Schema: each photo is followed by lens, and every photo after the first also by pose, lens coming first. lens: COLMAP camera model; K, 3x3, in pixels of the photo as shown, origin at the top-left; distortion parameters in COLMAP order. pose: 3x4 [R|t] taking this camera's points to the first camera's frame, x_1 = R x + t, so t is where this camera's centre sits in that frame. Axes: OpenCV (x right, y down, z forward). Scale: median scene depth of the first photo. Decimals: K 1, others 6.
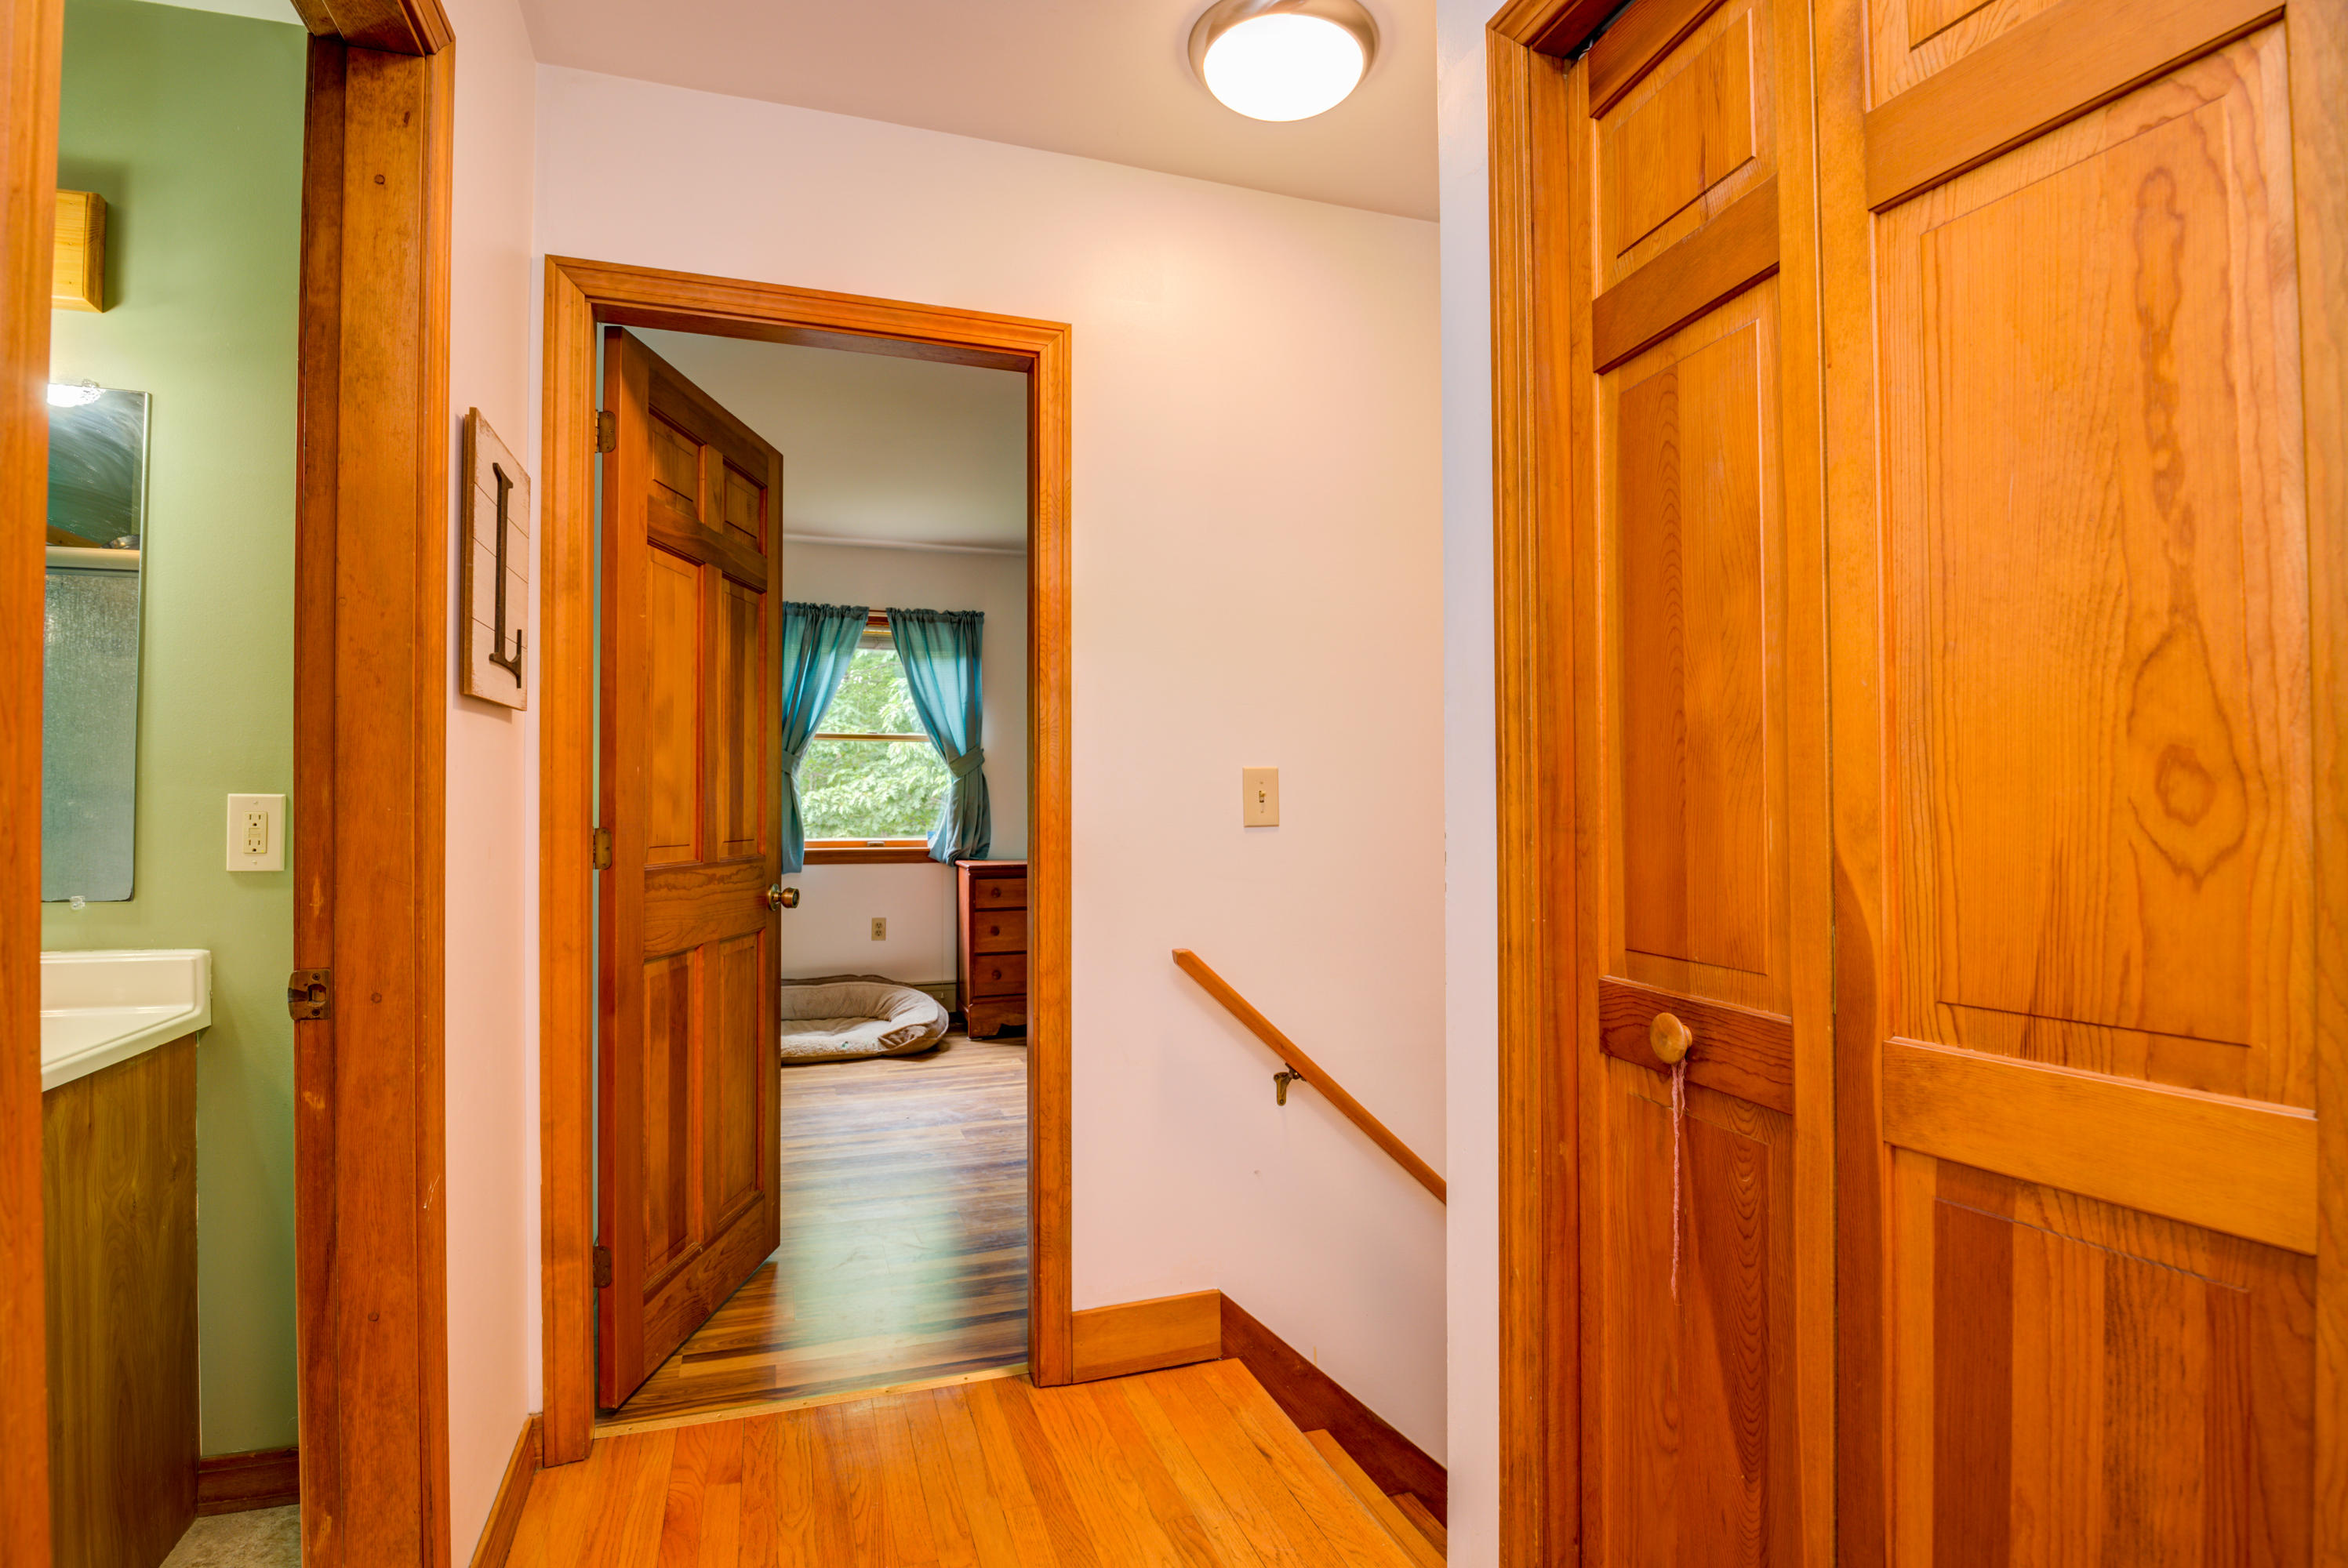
lens RADIAL K [[1136.5, 0, 1173.1], [0, 1136.5, 786.8], [0, 0, 1]] dist [-0.023755, -0.005589]
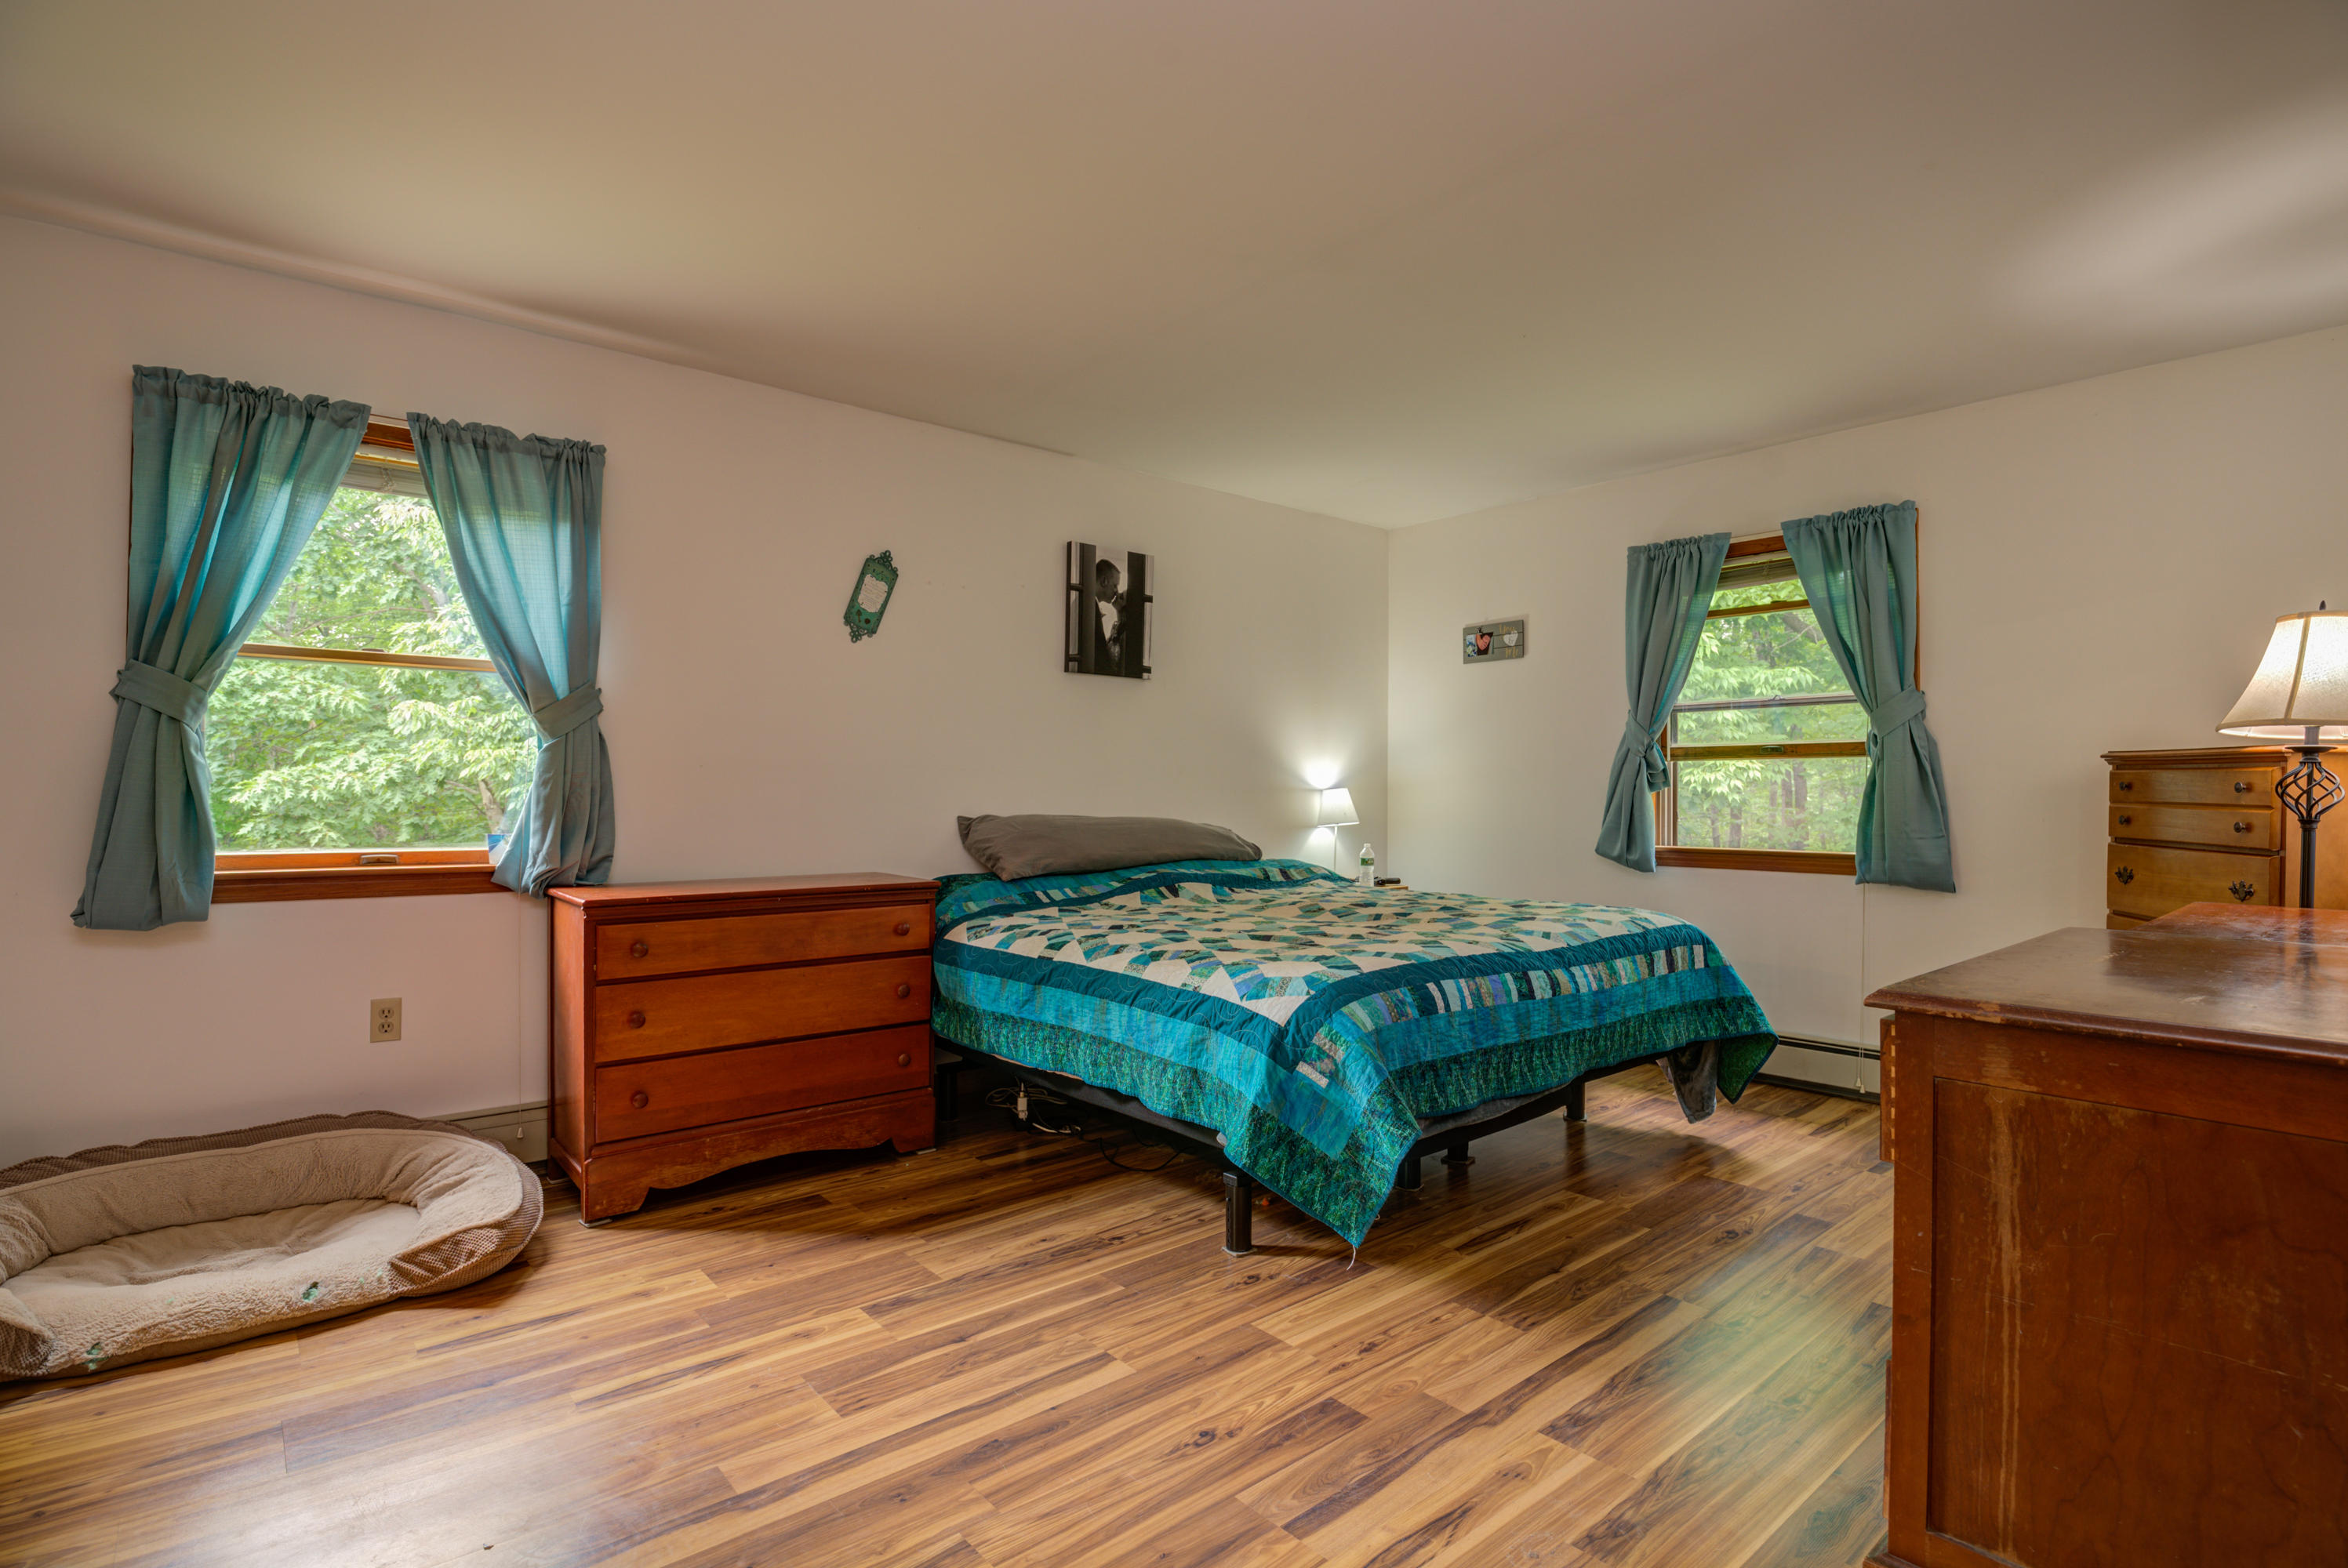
lens RADIAL K [[1136.5, 0, 1175.5], [0, 1136.5, 789.0], [0, 0, 1]] dist [-0.023755, -0.005589]
pose [[0.932575, 0.007712, 0.360893, -0.105987], [-0.011846, 0.999887, 0.009243, 0.008202], [-0.360781, -0.012895, 0.932561, 0.382264]]
